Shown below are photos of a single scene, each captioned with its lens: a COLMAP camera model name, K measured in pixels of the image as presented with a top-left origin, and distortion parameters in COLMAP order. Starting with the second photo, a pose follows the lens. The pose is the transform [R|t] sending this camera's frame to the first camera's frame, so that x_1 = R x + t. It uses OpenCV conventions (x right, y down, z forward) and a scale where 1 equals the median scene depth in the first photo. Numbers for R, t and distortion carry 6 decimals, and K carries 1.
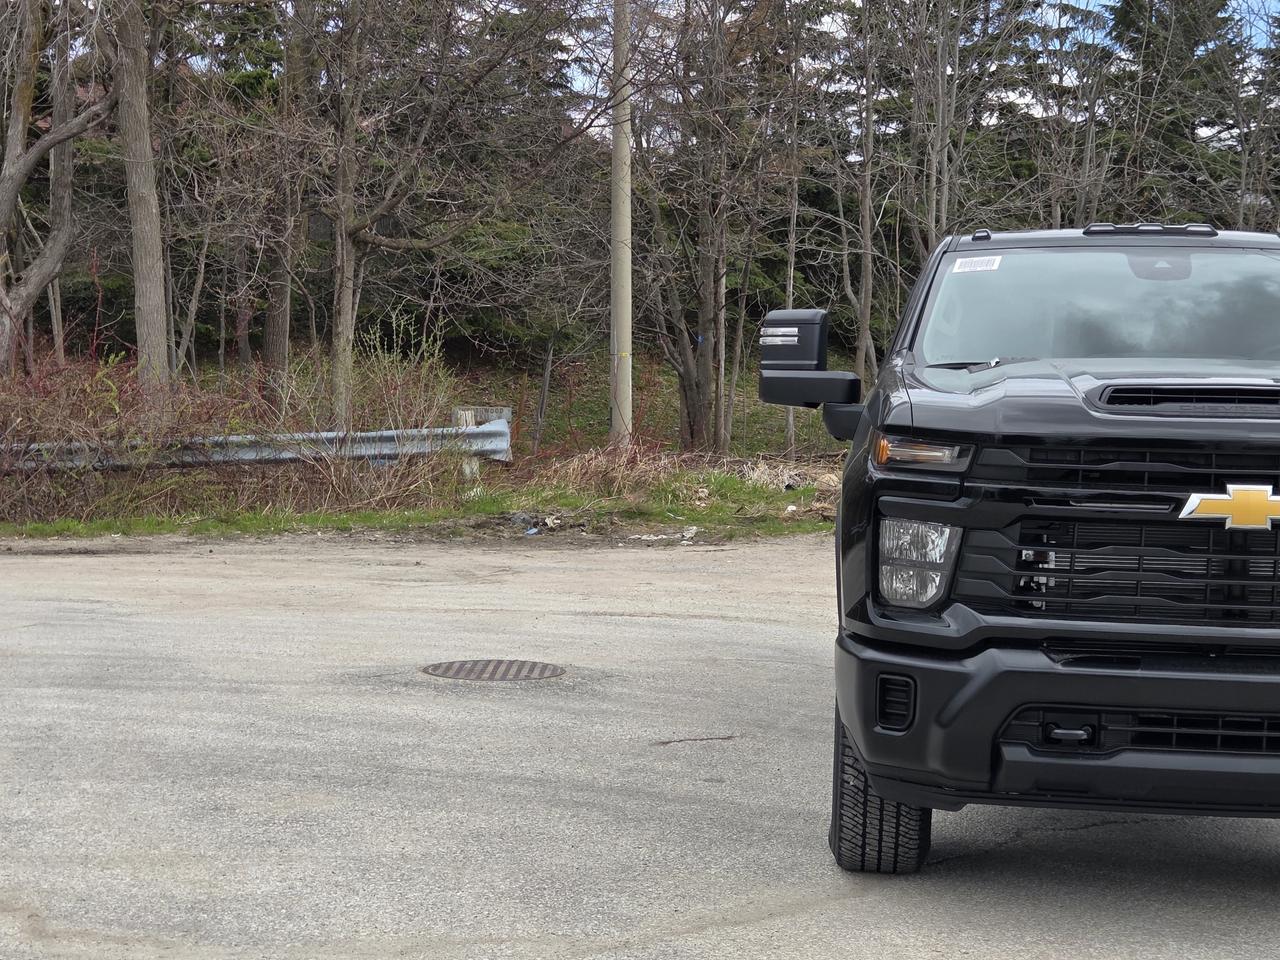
lens RADIAL K [[2127.9, 0, 661.9], [0, 2127.9, 508.2], [0, 0, 1]] dist [0.092218, 0.000000]
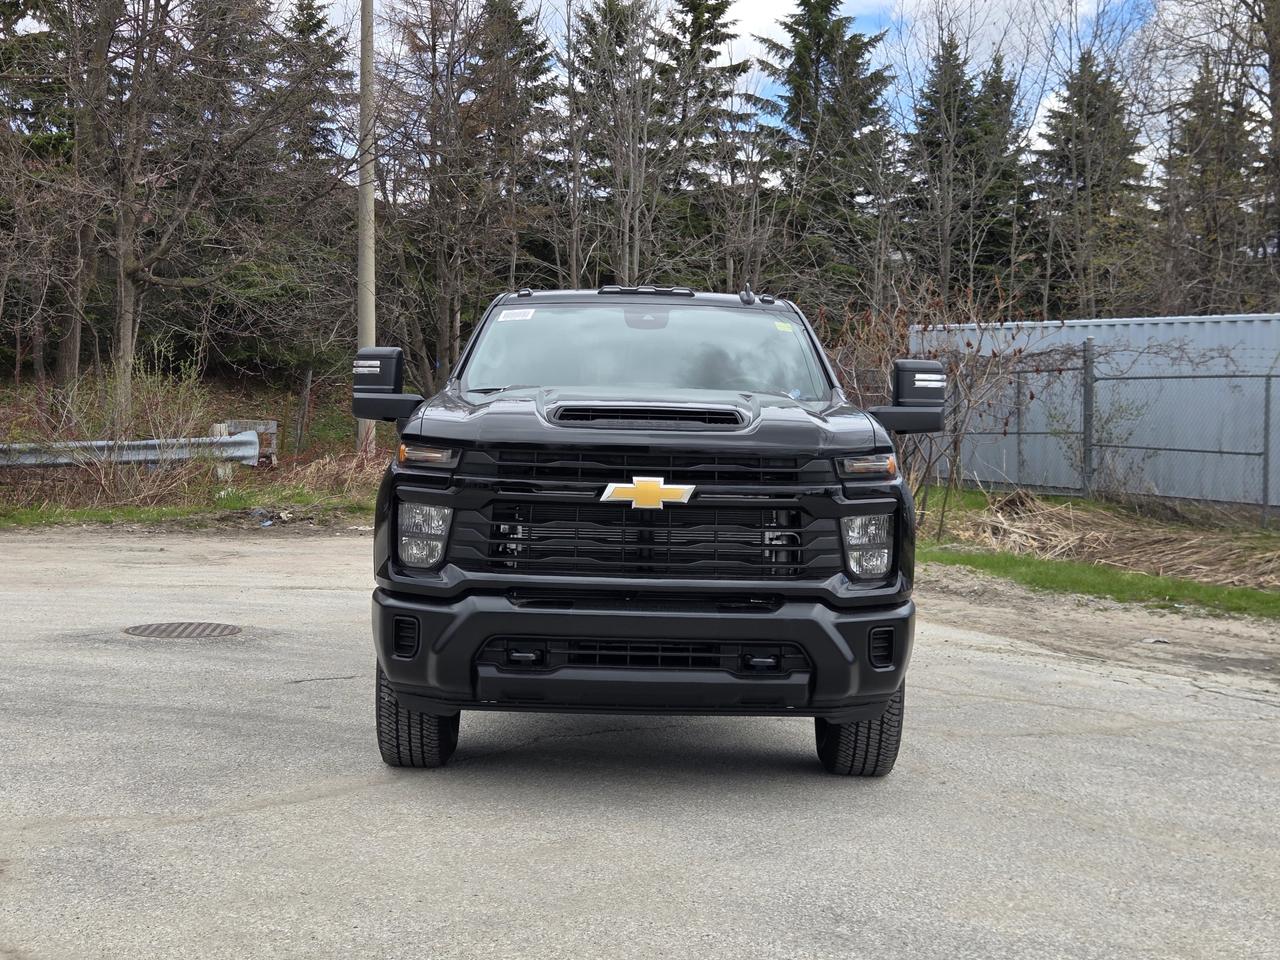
lens RADIAL K [[1808.5, 0, 648.7], [0, 1808.5, 479.7], [0, 0, 1]] dist [0.050668, 0.000000]
pose [[0.993302, 0.000329, 0.115544, 0.035503], [0.001467, 0.999880, -0.015453, 0.002304], [-0.115535, 0.015519, 0.993182, -0.047138]]
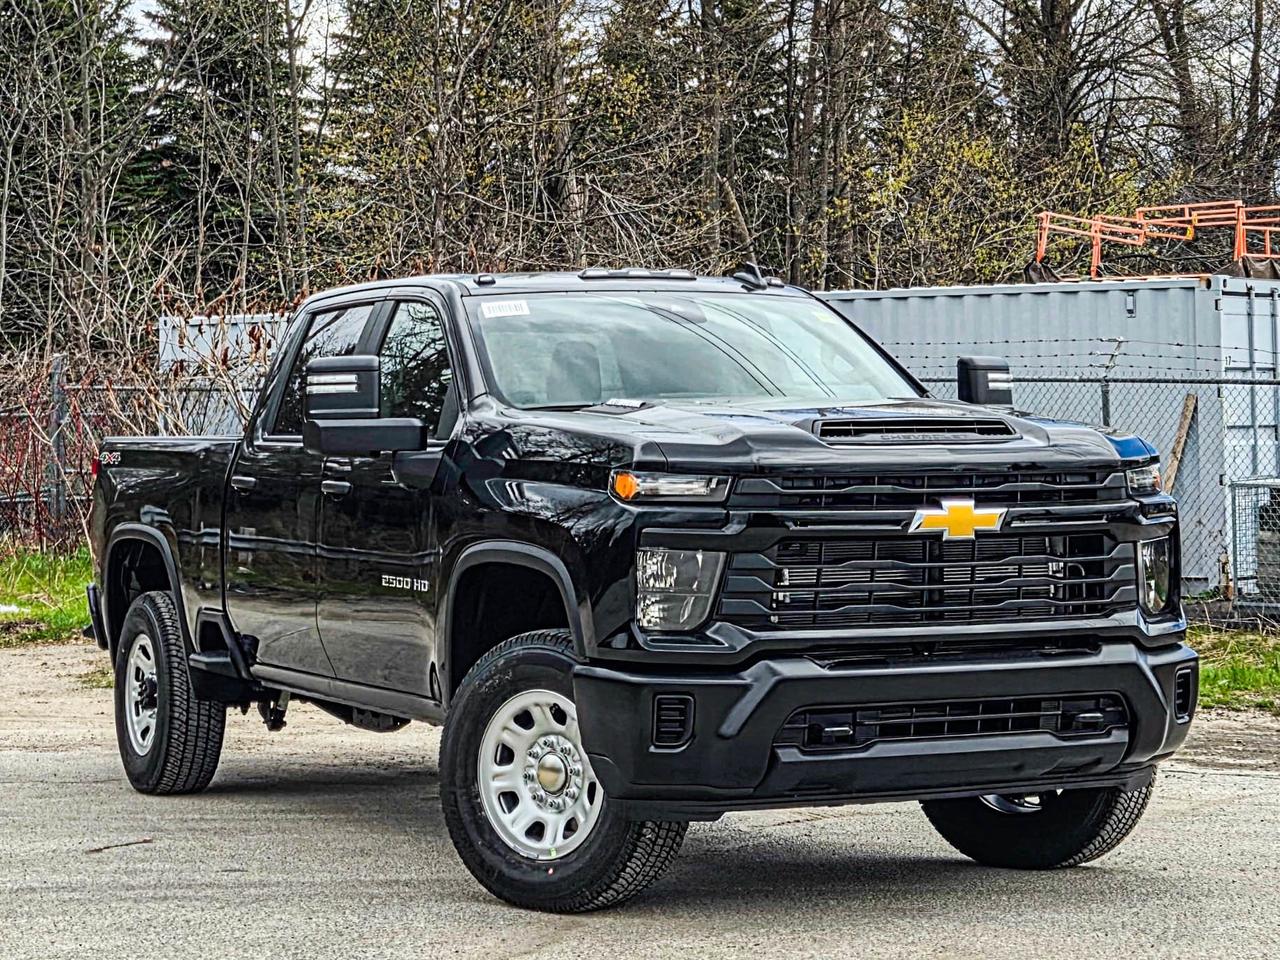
lens RADIAL K [[3016.0, 0, 691.4], [0, 3016.0, 357.3], [0, 0, 1]] dist [0.028764, 0.000000]
pose [[0.851582, -0.011560, 0.524094, -0.182726], [0.058699, 0.995572, -0.073417, 0.005934], [-0.520925, 0.093284, 0.848490, -0.082459]]
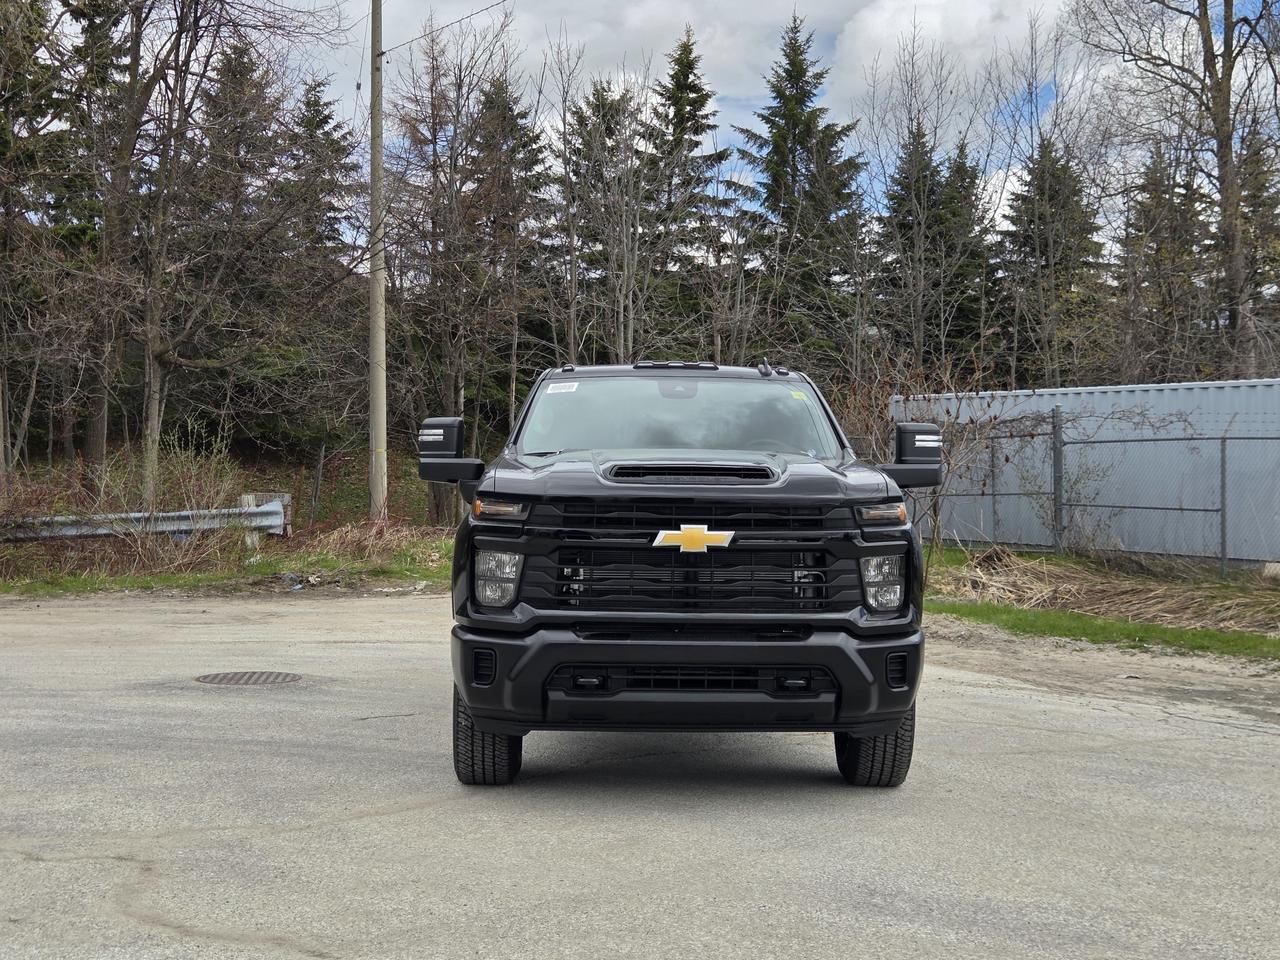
lens RADIAL K [[1737.4, 0, 661.2], [0, 1737.4, 489.2], [0, 0, 1]] dist [0.049867, 0.000000]
pose [[0.991277, -0.008643, 0.131512, 0.019546], [0.015199, 0.998687, -0.048928, 0.006798], [-0.130916, 0.050500, 0.990106, -0.080339]]
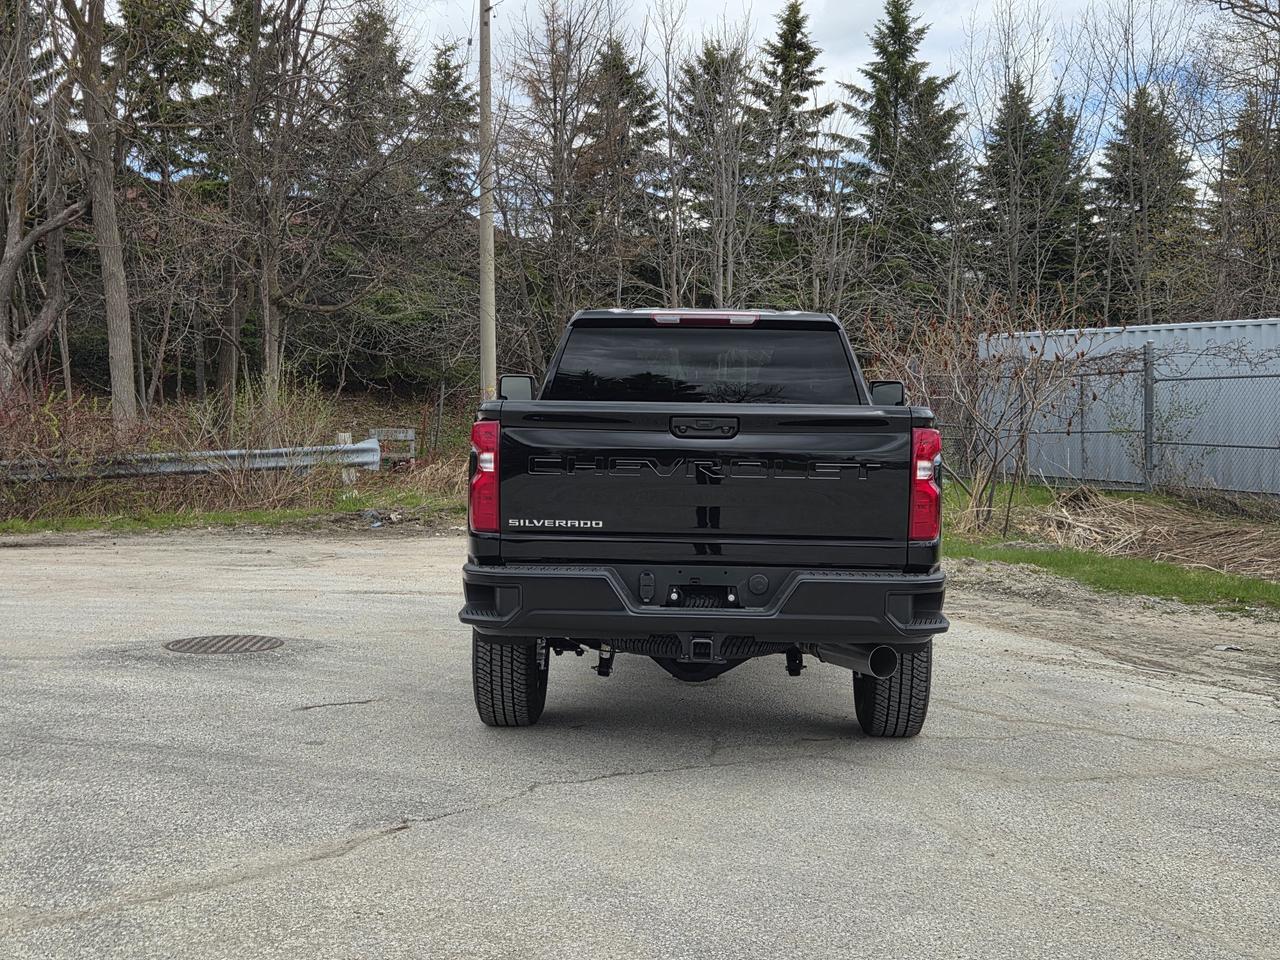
lens RADIAL K [[1542.2, 0, 651.8], [0, 1542.2, 465.9], [0, 0, 1]] dist [0.068178, 0.000000]
pose [[0.998917, -0.010038, 0.045422, 0.066242], [0.011035, 0.999703, -0.021740, -0.002774], [-0.045191, 0.022217, 0.998731, 0.042768]]
